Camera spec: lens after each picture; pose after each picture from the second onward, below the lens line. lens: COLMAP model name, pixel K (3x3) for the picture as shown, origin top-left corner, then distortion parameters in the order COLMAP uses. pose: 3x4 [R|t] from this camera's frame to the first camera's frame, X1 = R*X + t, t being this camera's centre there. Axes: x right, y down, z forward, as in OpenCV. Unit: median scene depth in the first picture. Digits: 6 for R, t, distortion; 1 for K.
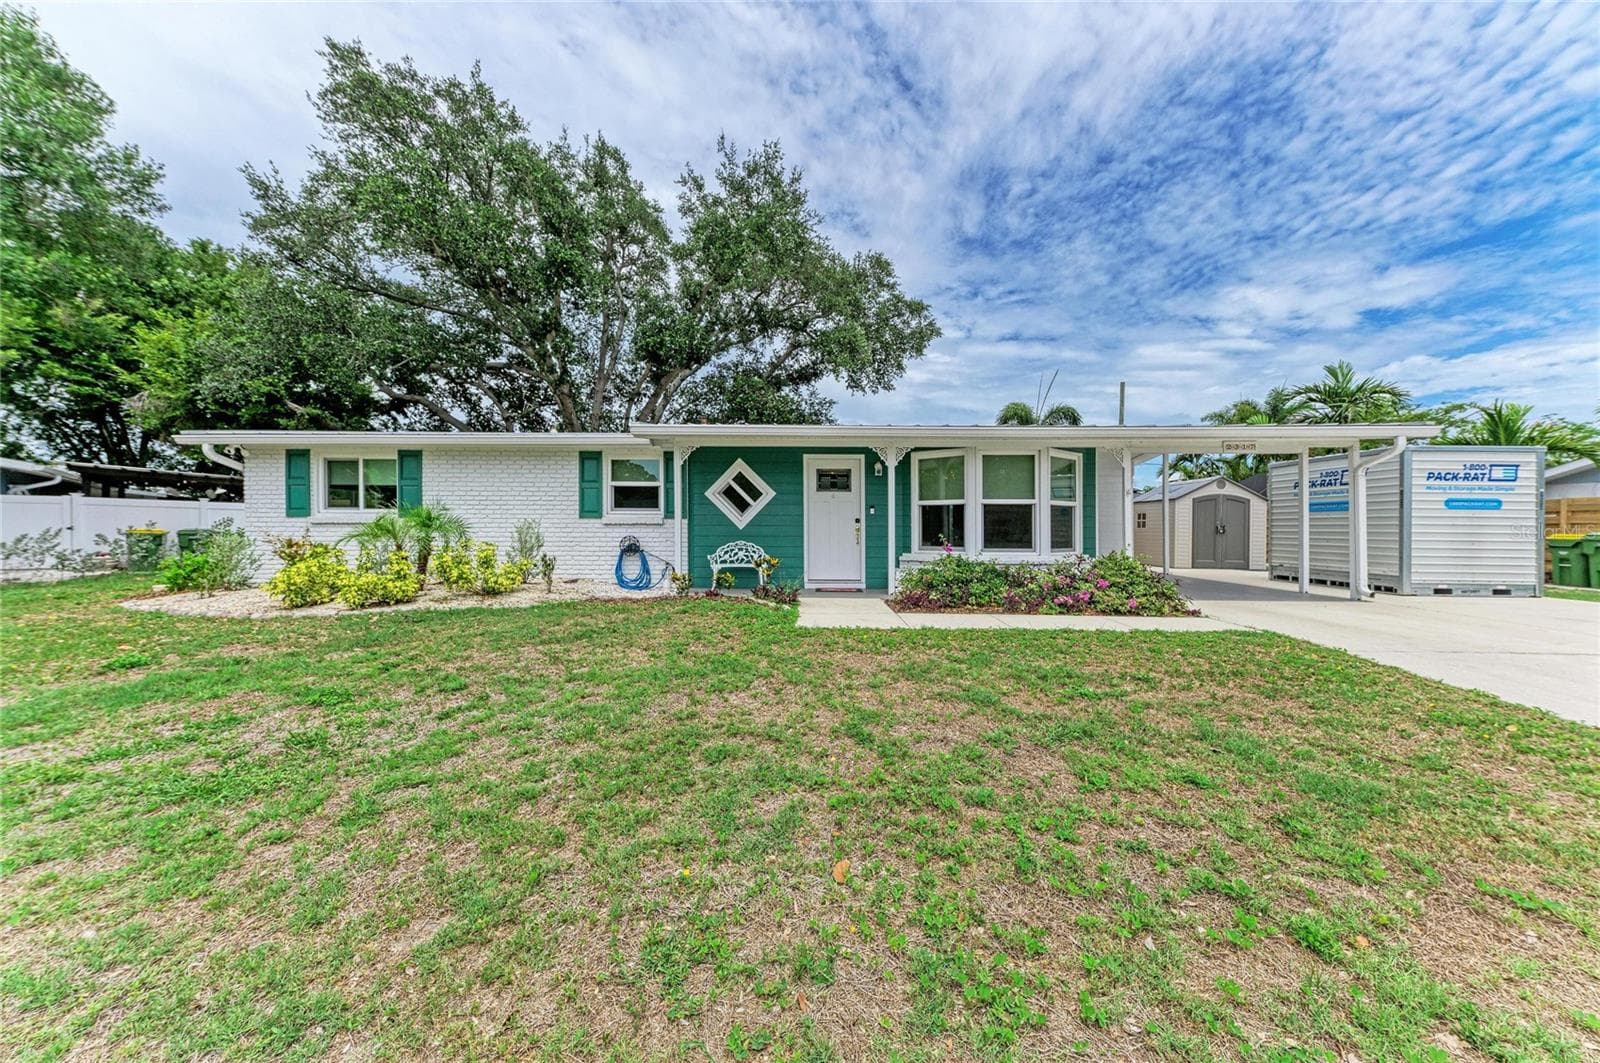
lens RADIAL K [[599.7, 0, 797.1], [0, 599.7, 536.2], [0, 0, 1]] dist [0.010887, -0.000352]
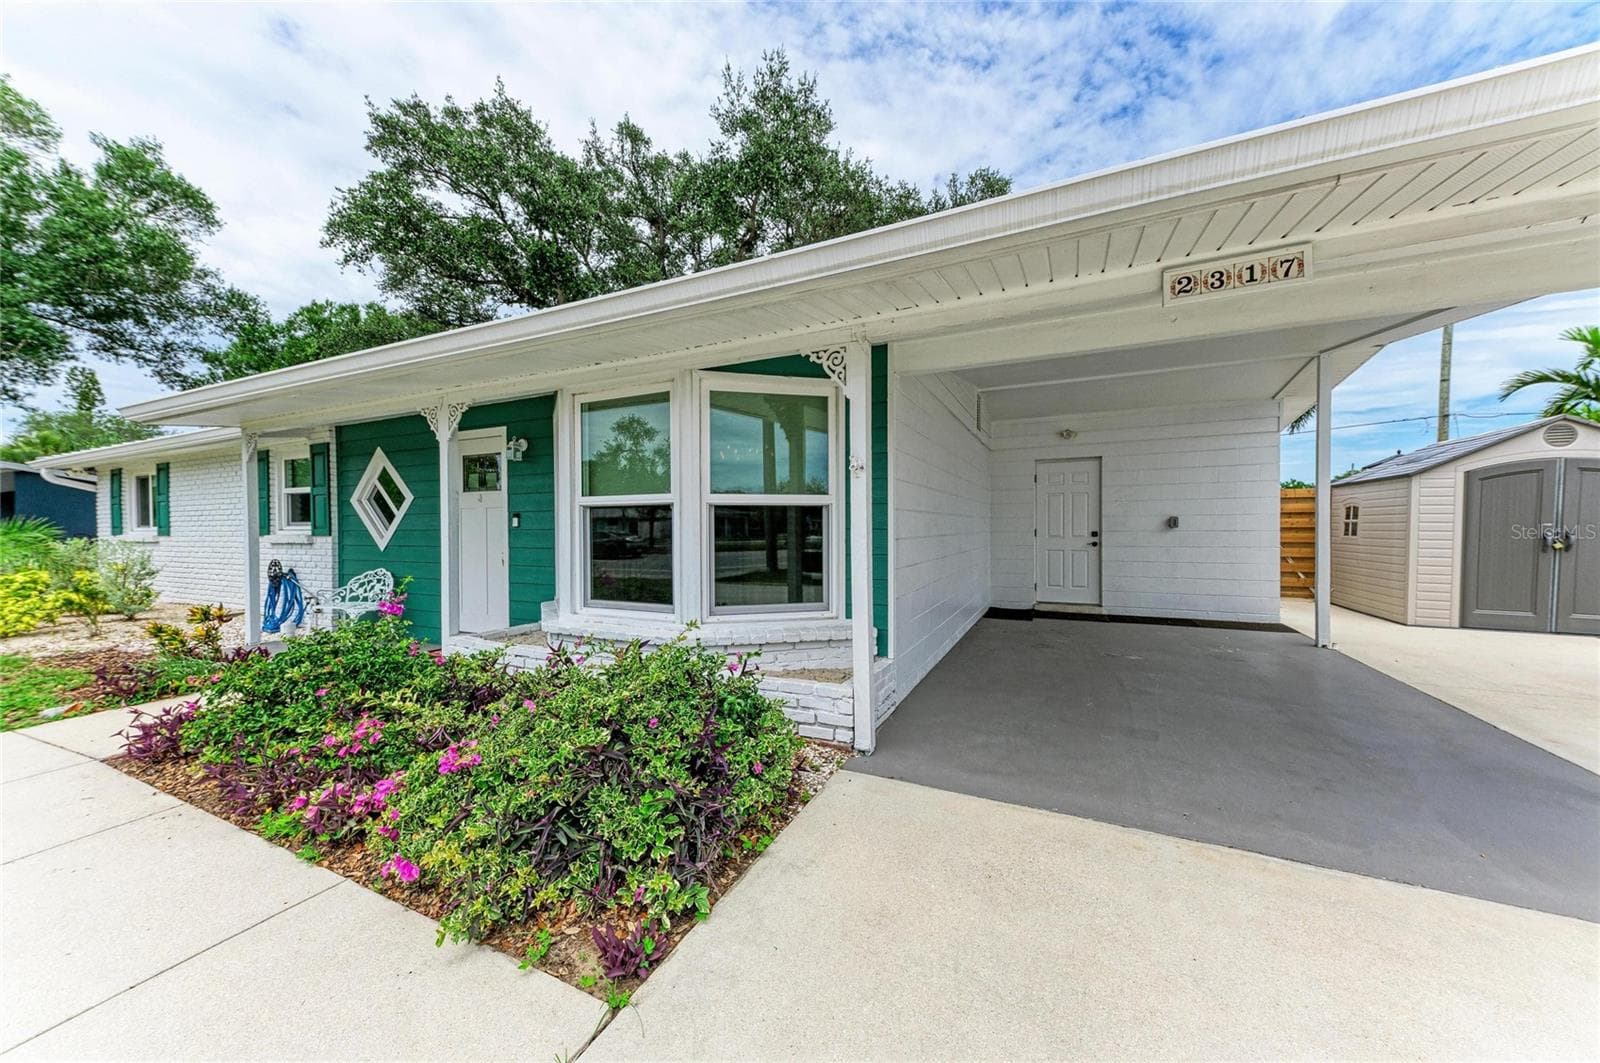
lens RADIAL K [[561.7, 0, 794.1], [0, 561.7, 537.7], [0, 0, 1]] dist [0.007310, -0.000397]
pose [[0.909890, -0.002745, -0.414841, 0.356157], [0.007372, 0.999927, 0.009554, -0.018074], [0.414785, -0.011751, 0.909844, 0.370653]]
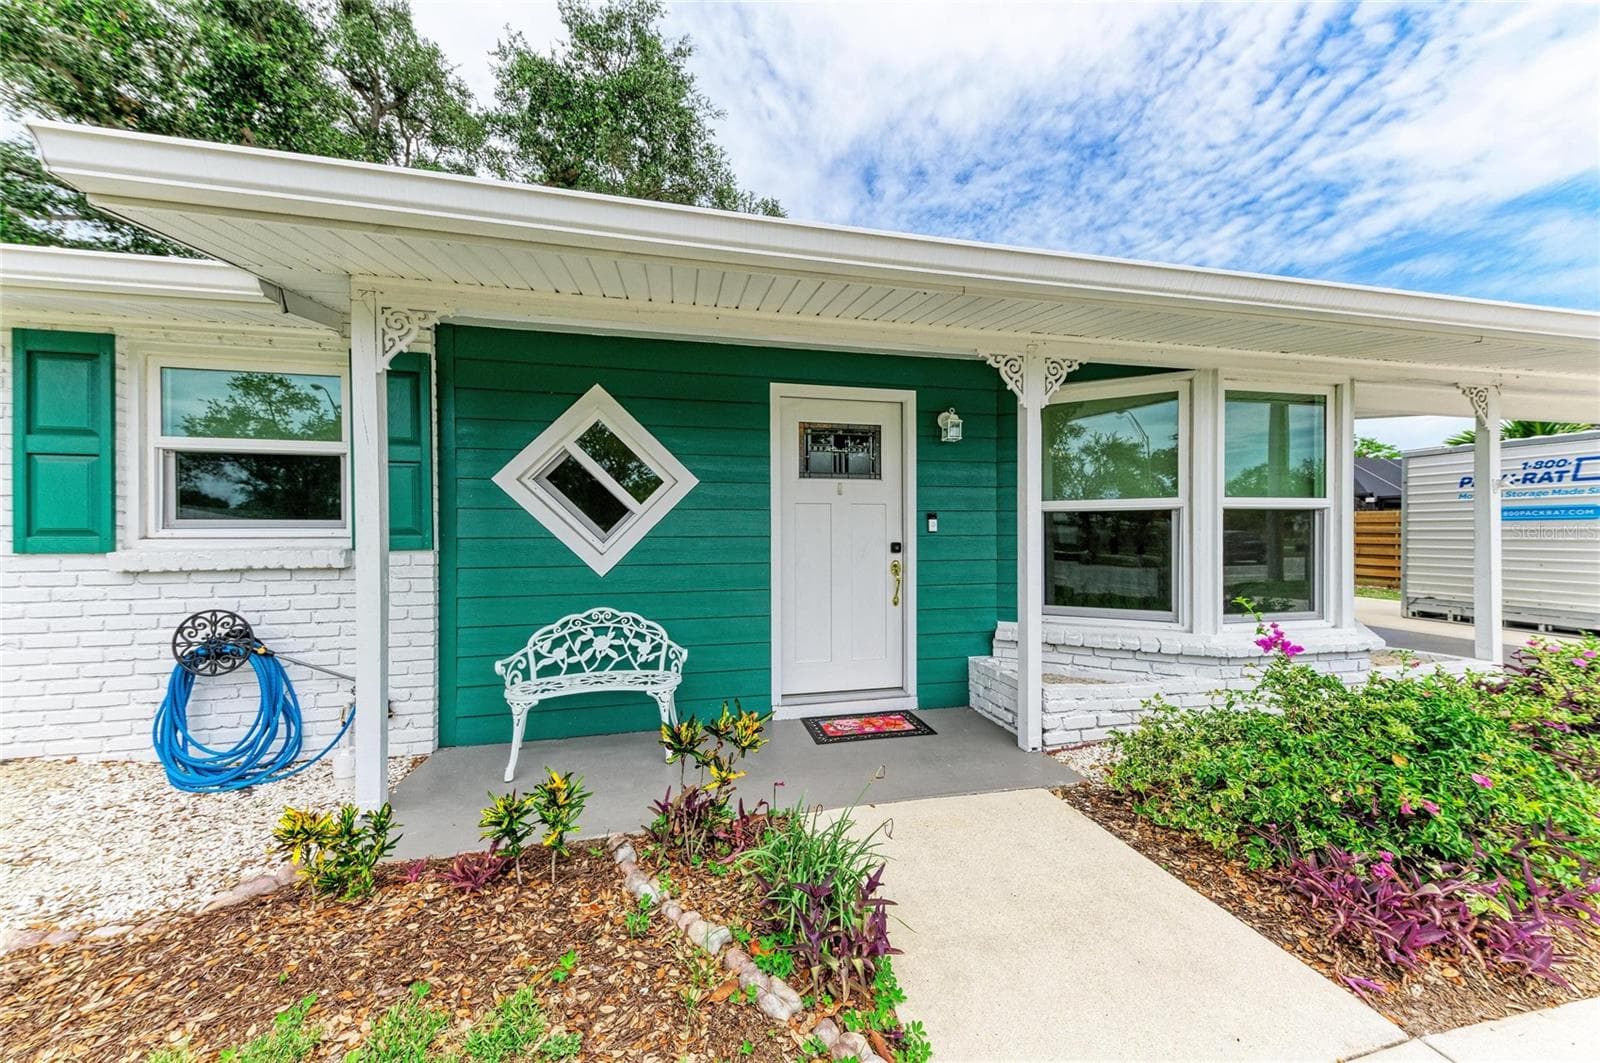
lens RADIAL K [[588.3, 0, 806.6], [0, 588.3, 534.6], [0, 0, 1]] dist [0.010174, 0.000045]
pose [[0.970757, -0.009426, 0.239881, -0.035128], [0.011795, 0.999895, -0.008445, -0.019685], [-0.239776, 0.011027, 0.970766, 0.373558]]
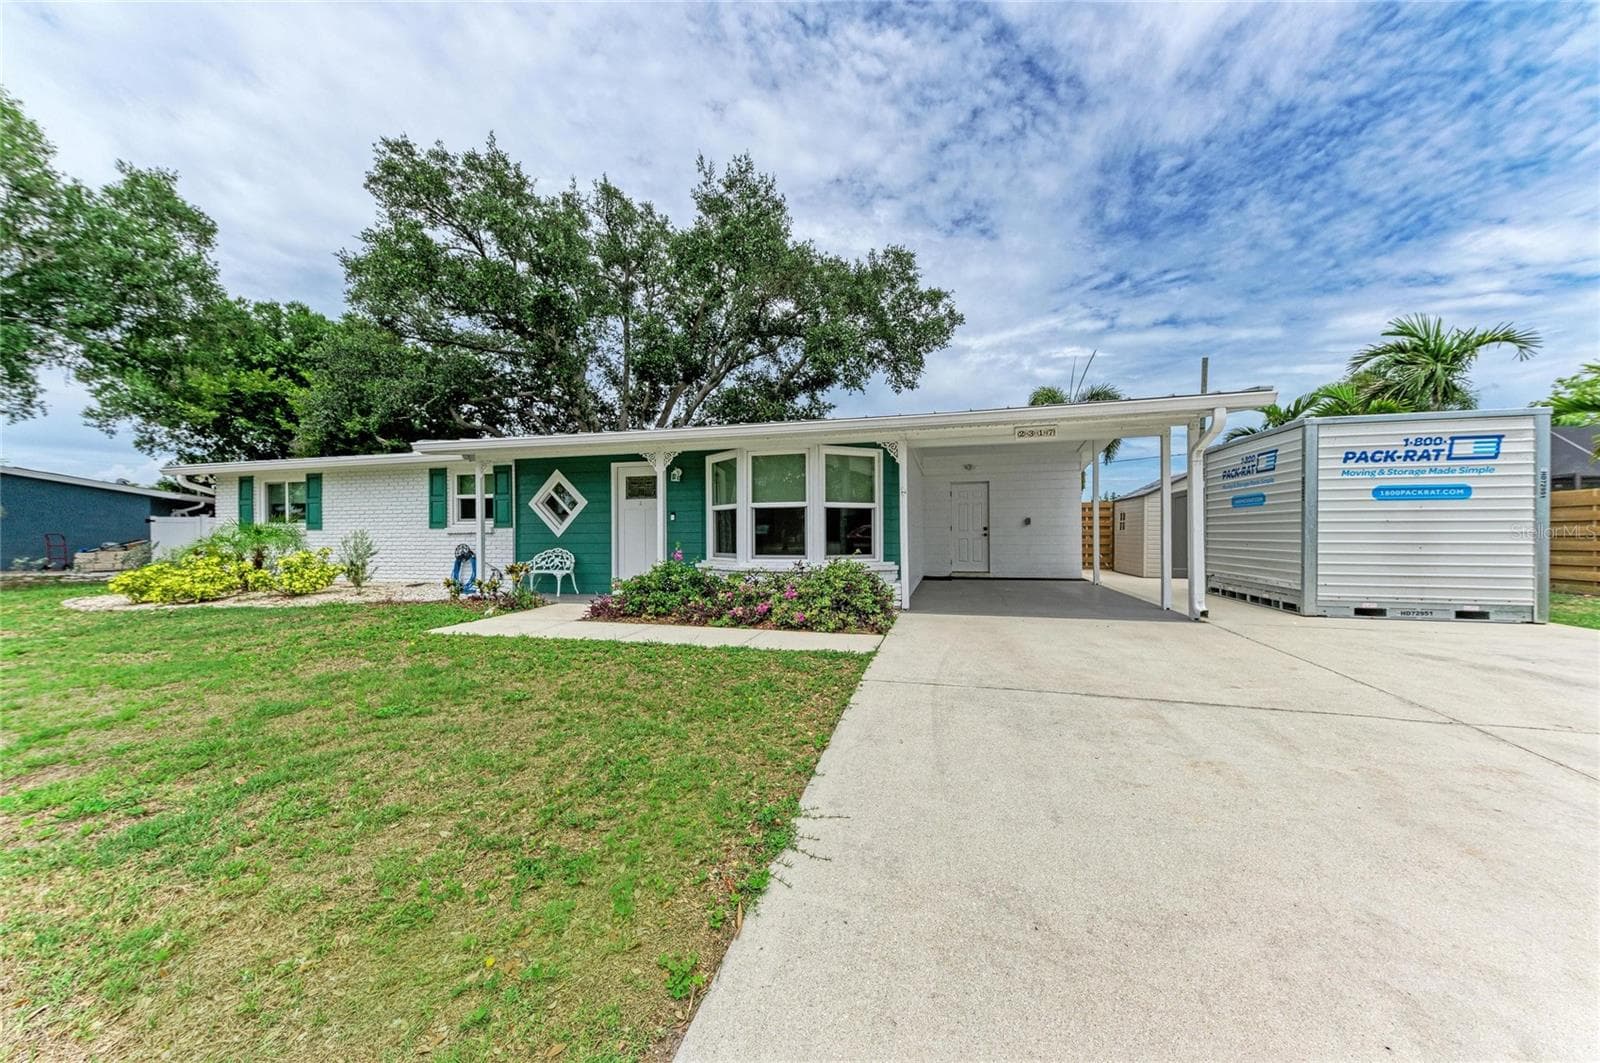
lens RADIAL K [[570.9, 0, 788.0], [0, 570.9, 536.0], [0, 0, 1]] dist [0.008962, -0.000190]
pose [[0.968666, -0.010833, -0.248130, 0.322899], [0.009470, 0.999933, -0.006684, -0.002077], [0.248186, 0.004125, 0.968704, 0.084965]]
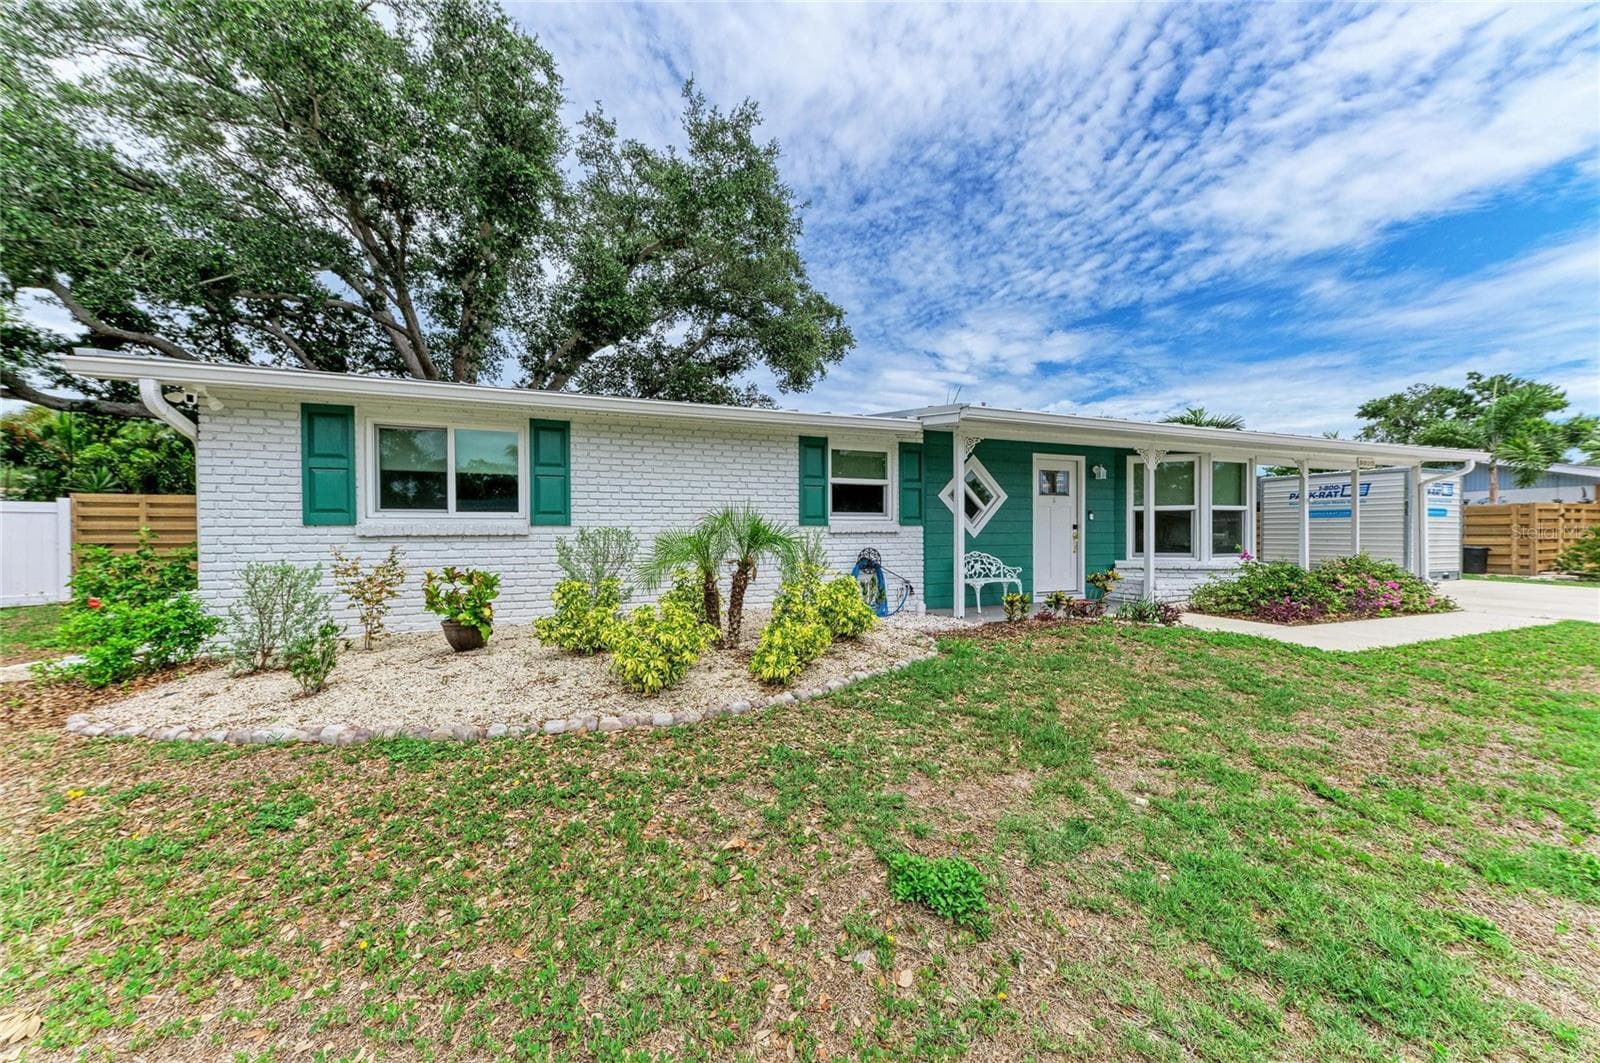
lens RADIAL K [[599.7, 0, 822.8], [0, 599.7, 553.4], [0, 0, 1]] dist [0.010887, -0.000352]
pose [[0.918166, -0.022314, 0.395567, -0.378773], [0.014905, 0.999651, 0.021794, -0.007131], [-0.395915, -0.014114, 0.918179, 0.182839]]
